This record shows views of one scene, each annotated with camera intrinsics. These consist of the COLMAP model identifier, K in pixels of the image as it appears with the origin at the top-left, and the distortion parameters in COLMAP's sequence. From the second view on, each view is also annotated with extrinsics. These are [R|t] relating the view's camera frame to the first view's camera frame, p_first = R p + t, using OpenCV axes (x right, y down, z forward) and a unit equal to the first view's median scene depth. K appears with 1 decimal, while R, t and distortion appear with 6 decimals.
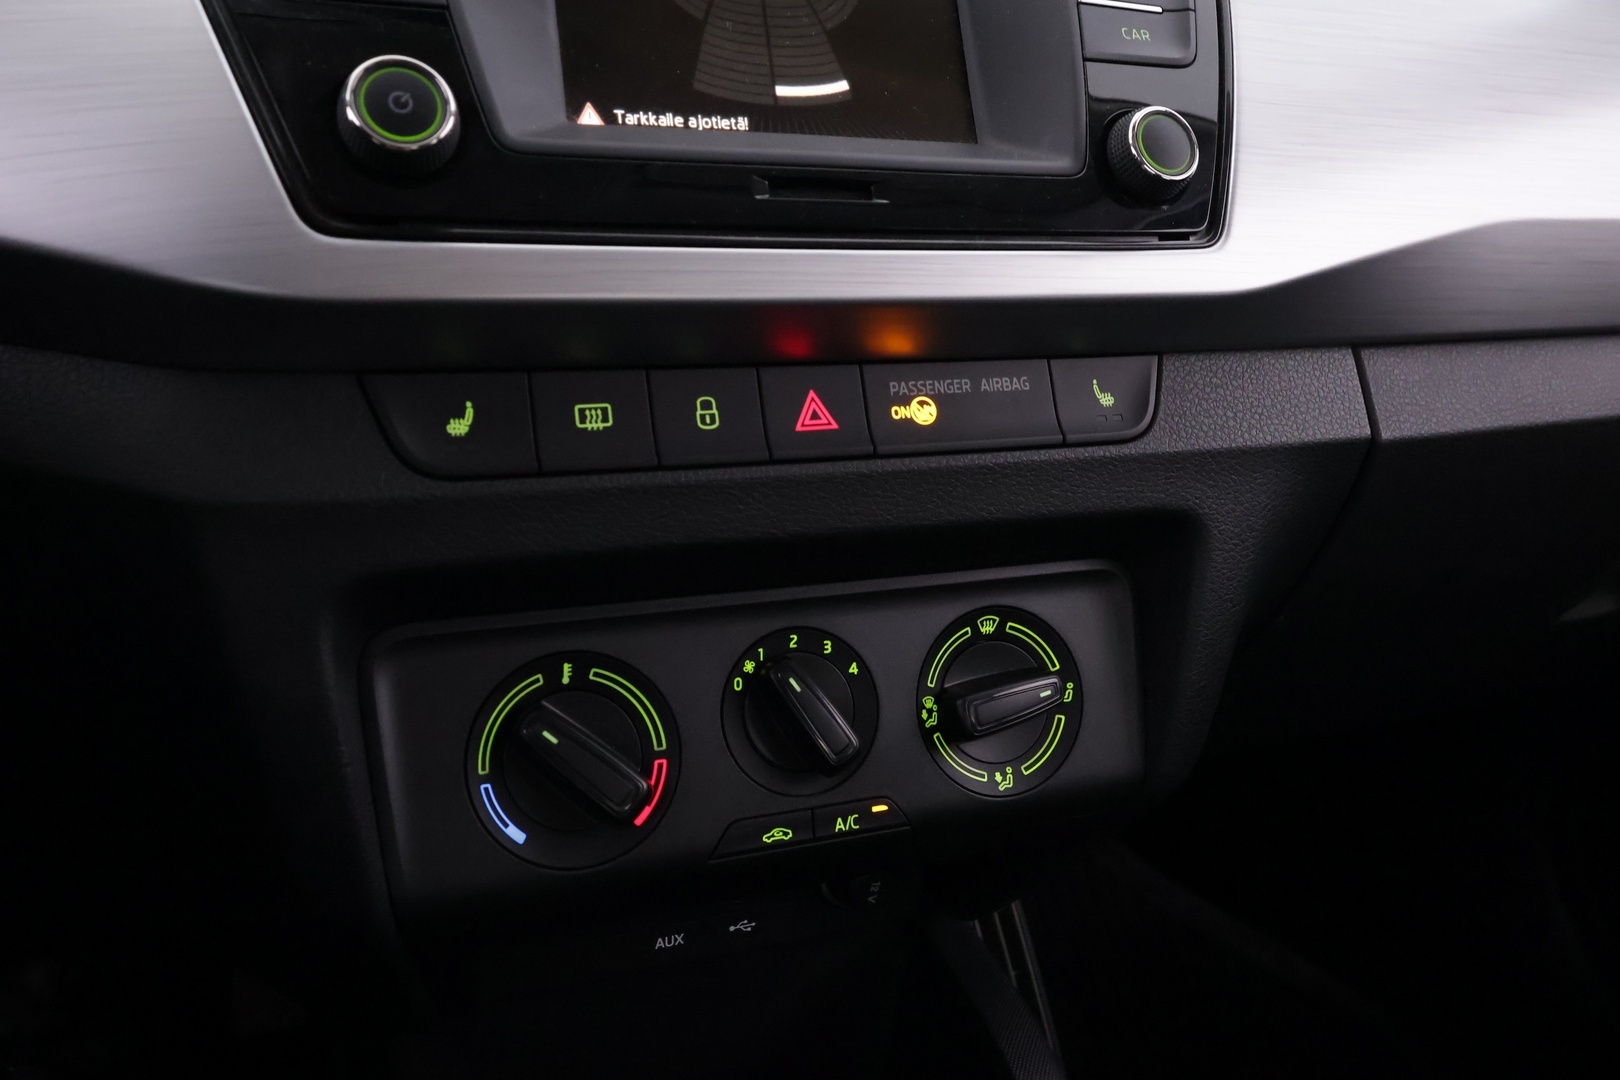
lens RADIAL K [[1265.9, 0, 814.4], [0, 1265.9, 536.8], [0, 0, 1]] dist [0.007134, 0.007649]
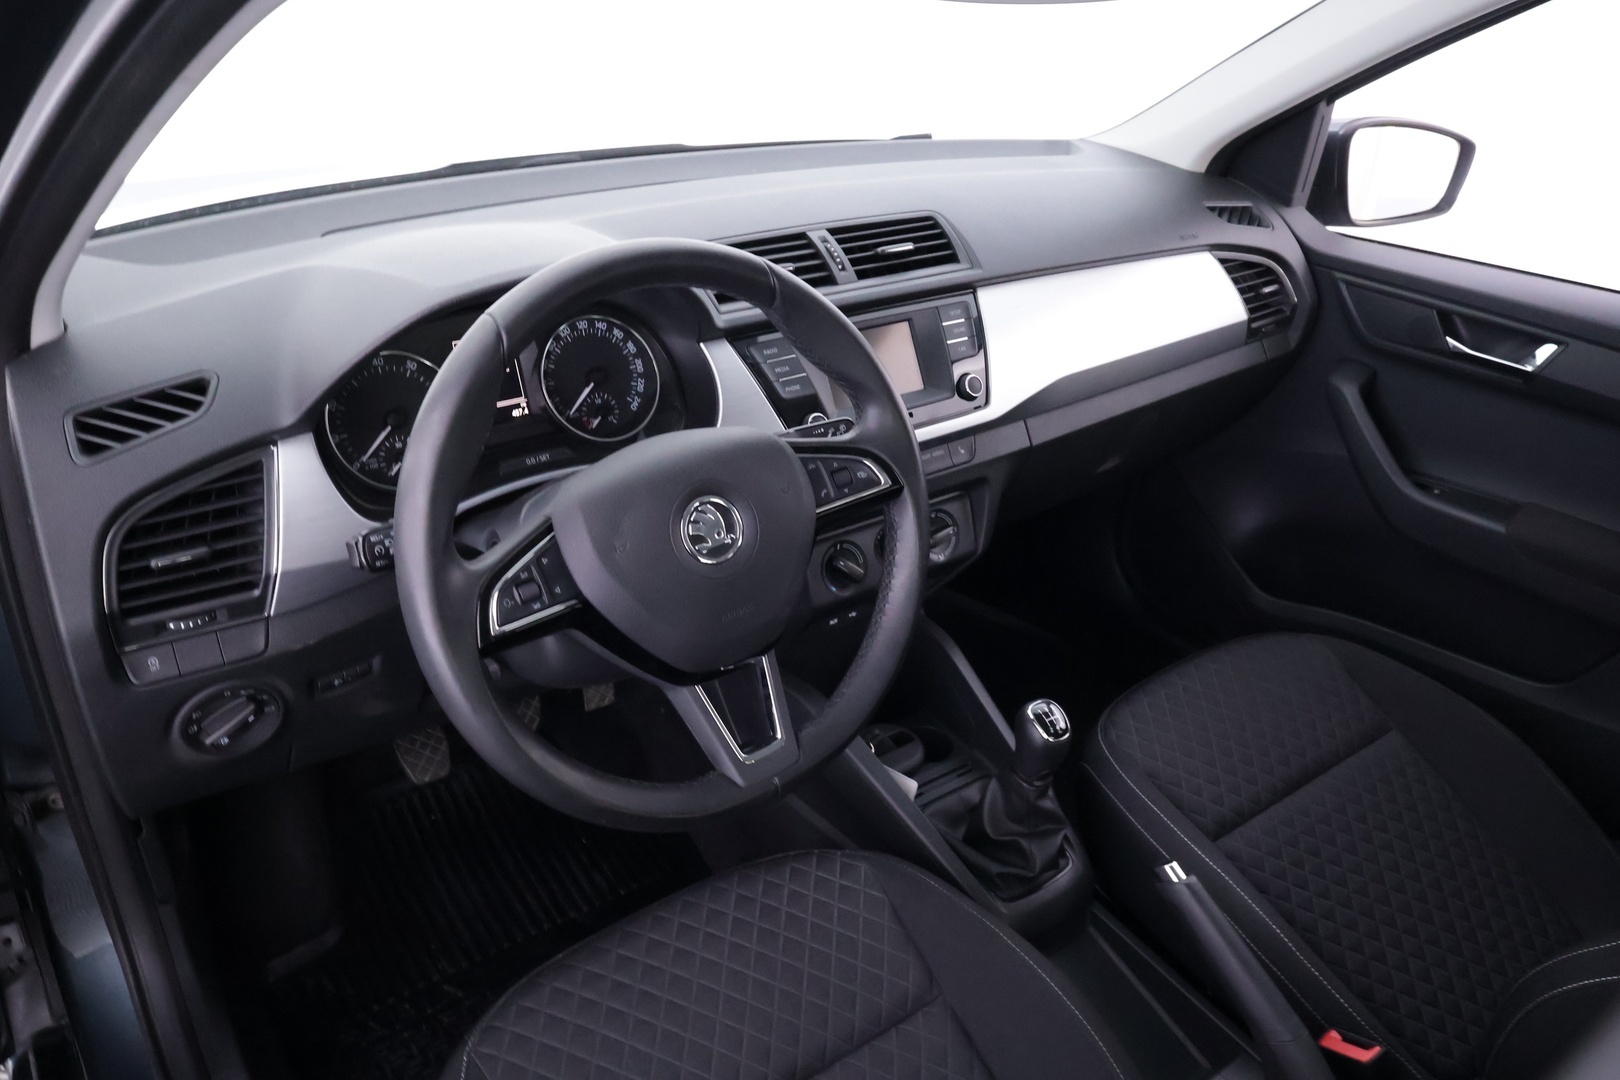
lens RADIAL K [[1196.1, 0, 818.1], [0, 1196.1, 540.2], [0, 0, 1]] dist [0.027130, -0.004759]
pose [[0.965633, -0.138722, 0.219794, -0.988389], [0.098491, 0.977889, 0.184482, -0.547978], [-0.240526, -0.156494, 0.957944, -2.297193]]
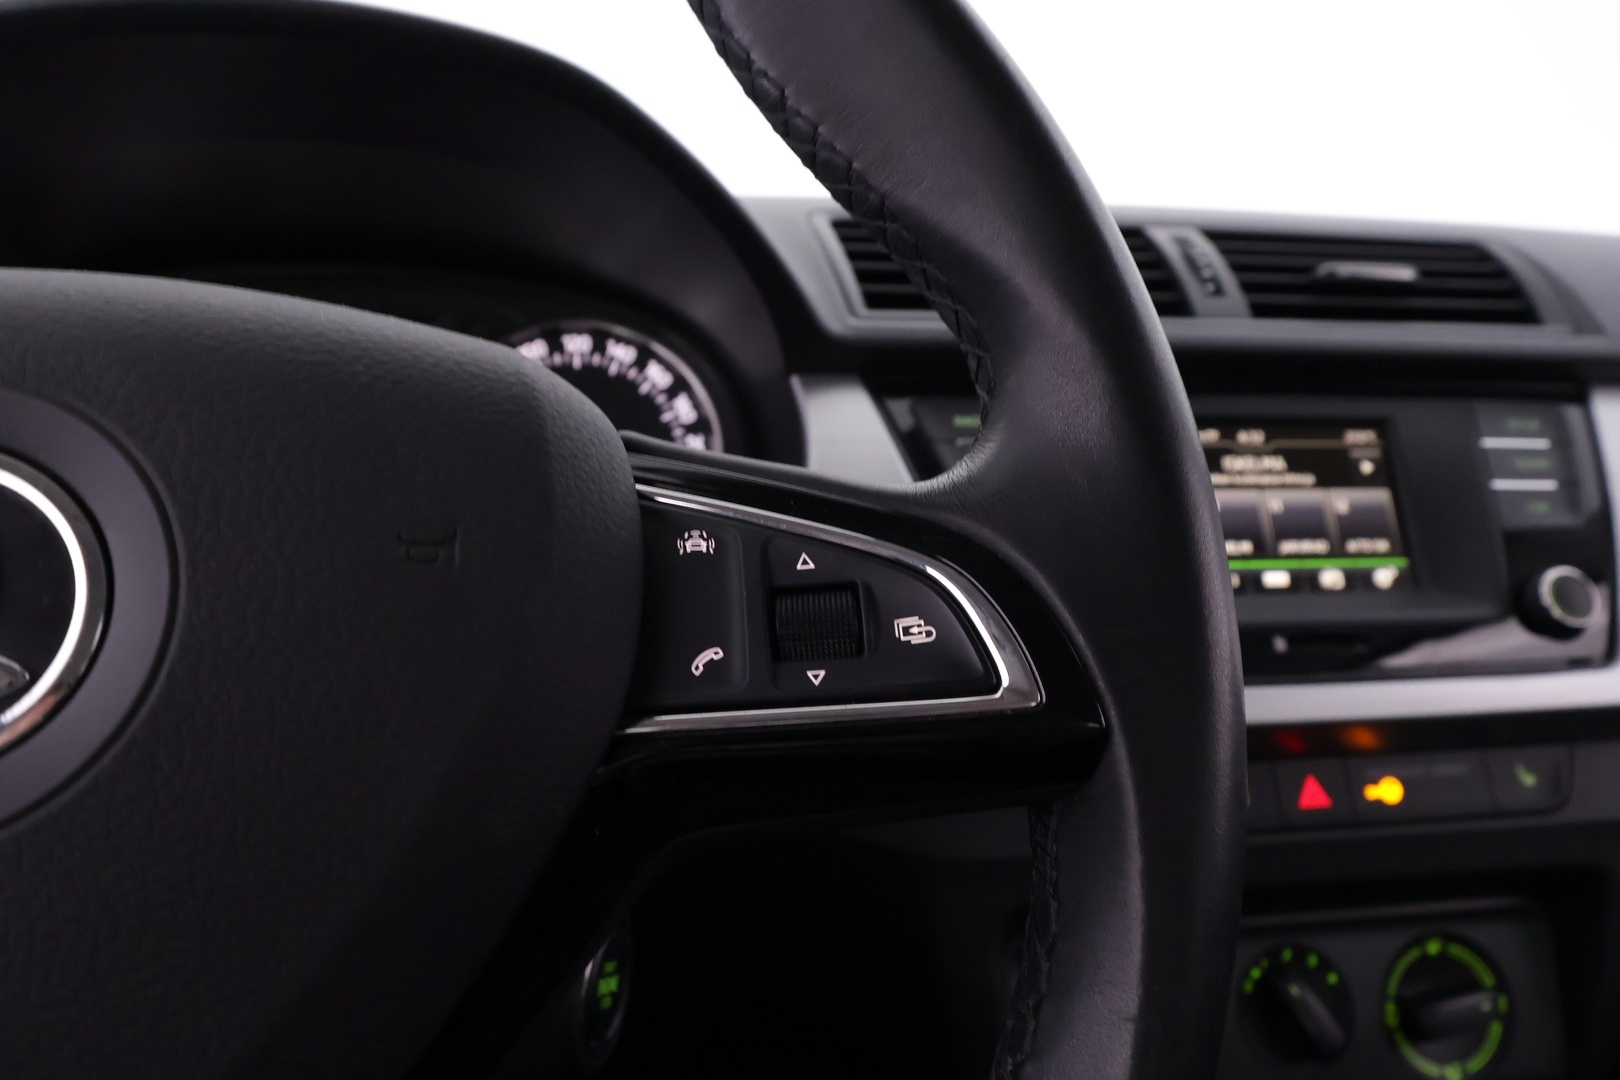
lens RADIAL K [[1265.9, 0, 816.2], [0, 1265.9, 504.9], [0, 0, 1]] dist [0.007134, 0.007649]
pose [[0.980946, 0.001959, -0.194269, -0.249888], [-0.032217, 0.987745, -0.152718, -0.170280], [0.191589, 0.156067, 0.968988, -0.487234]]
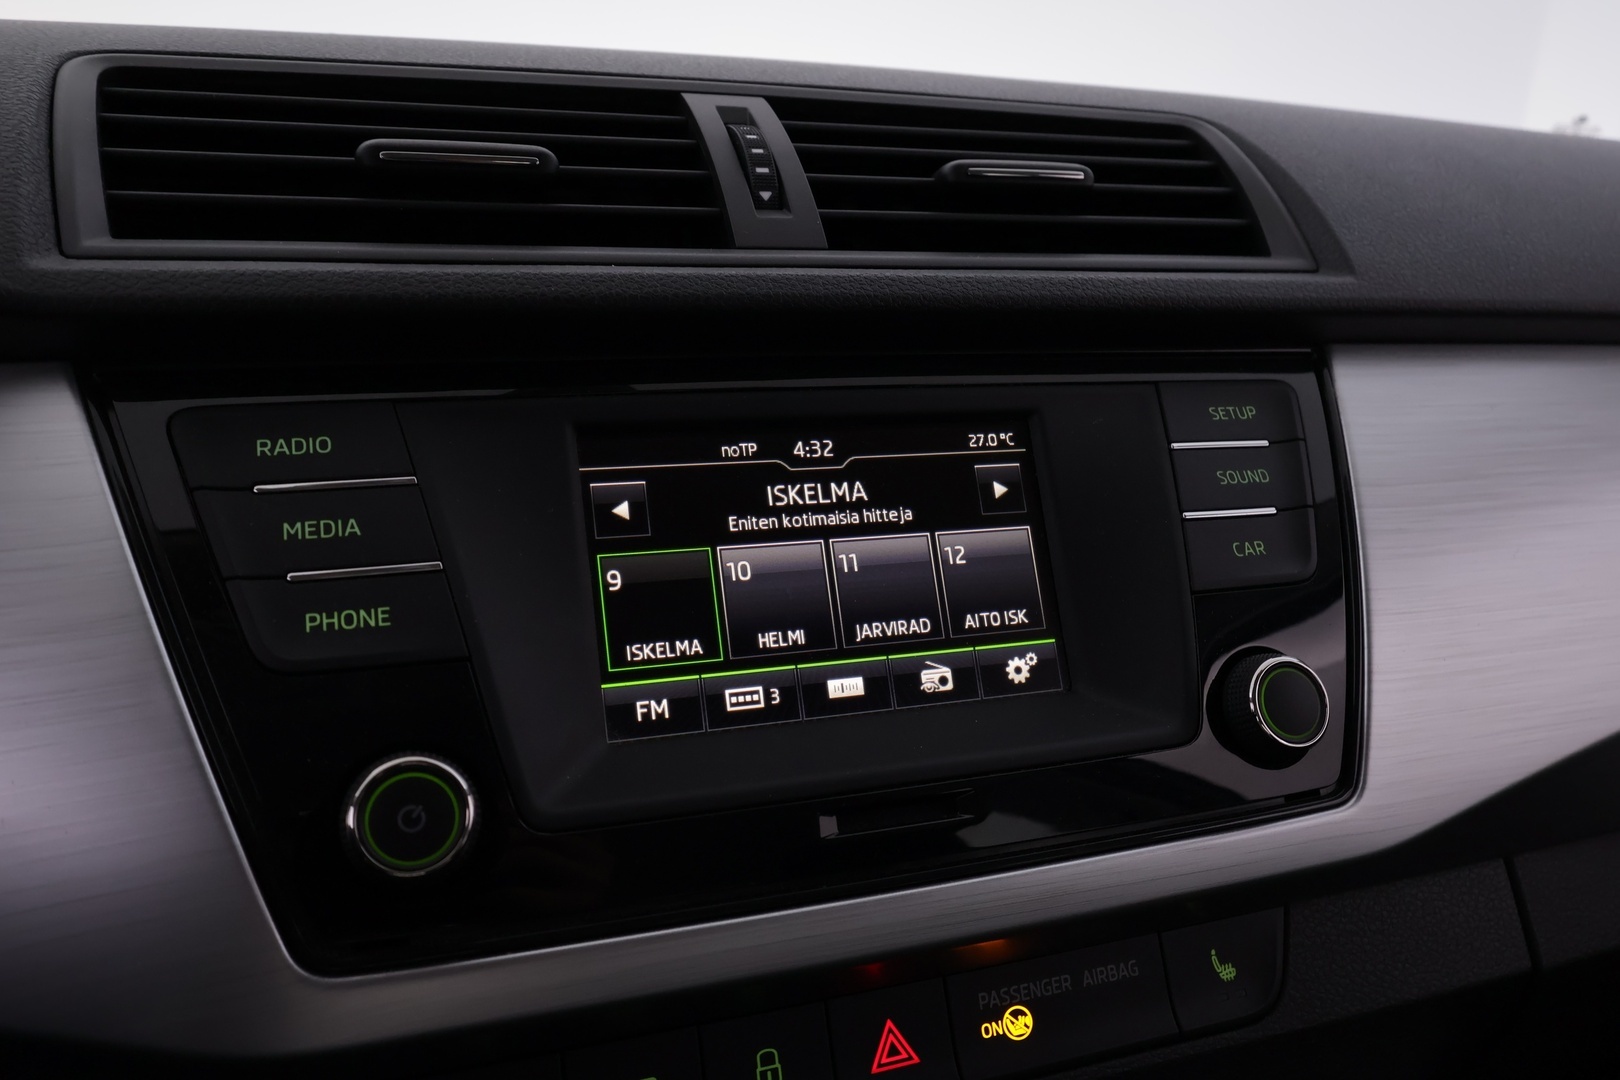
lens RADIAL K [[1265.9, 0, 817.7], [0, 1265.9, 538.7], [0, 0, 1]] dist [0.007134, 0.007649]
pose [[0.999173, -0.012334, -0.038745, -0.012290], [0.010480, 0.998807, -0.047689, -0.375083], [0.039287, 0.047244, 0.998110, 0.111587]]
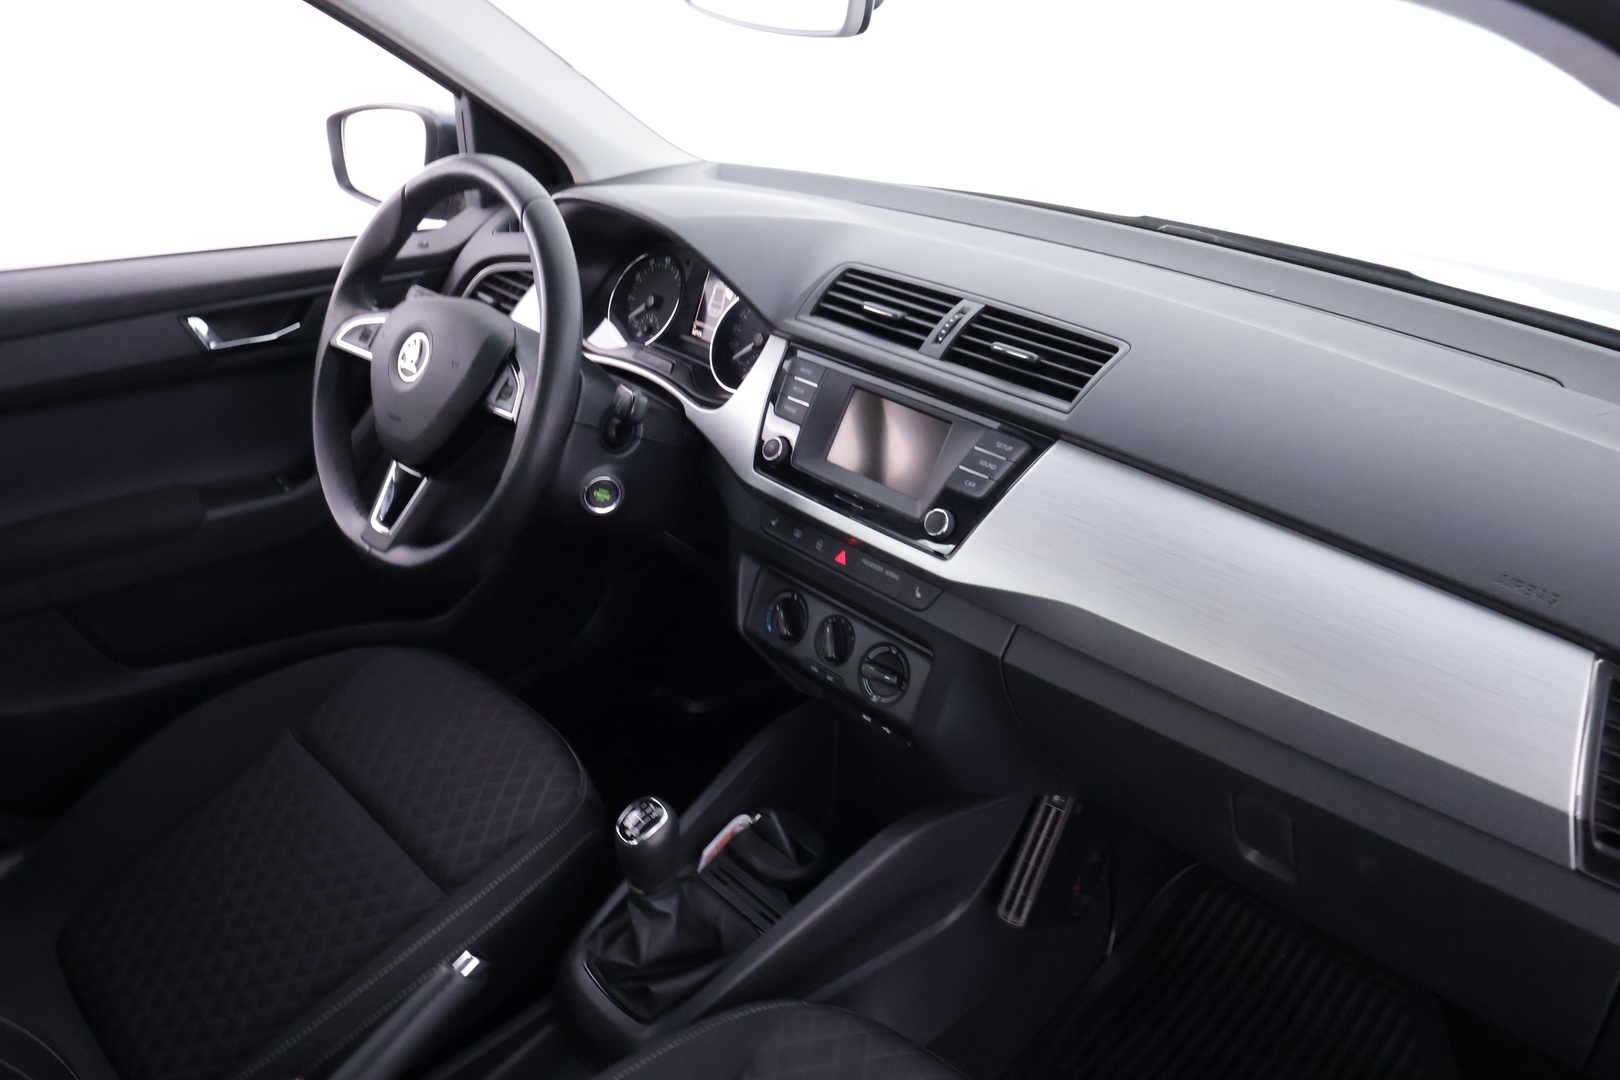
lens RADIAL K [[1265.9, 0, 806.8], [0, 1265.9, 542.1], [0, 0, 1]] dist [0.007134, 0.007649]
pose [[0.370595, 0.374624, -0.849892, 2.651001], [-0.322596, 0.909998, 0.260451, -0.924506], [0.870972, 0.177650, 0.458093, -0.606519]]
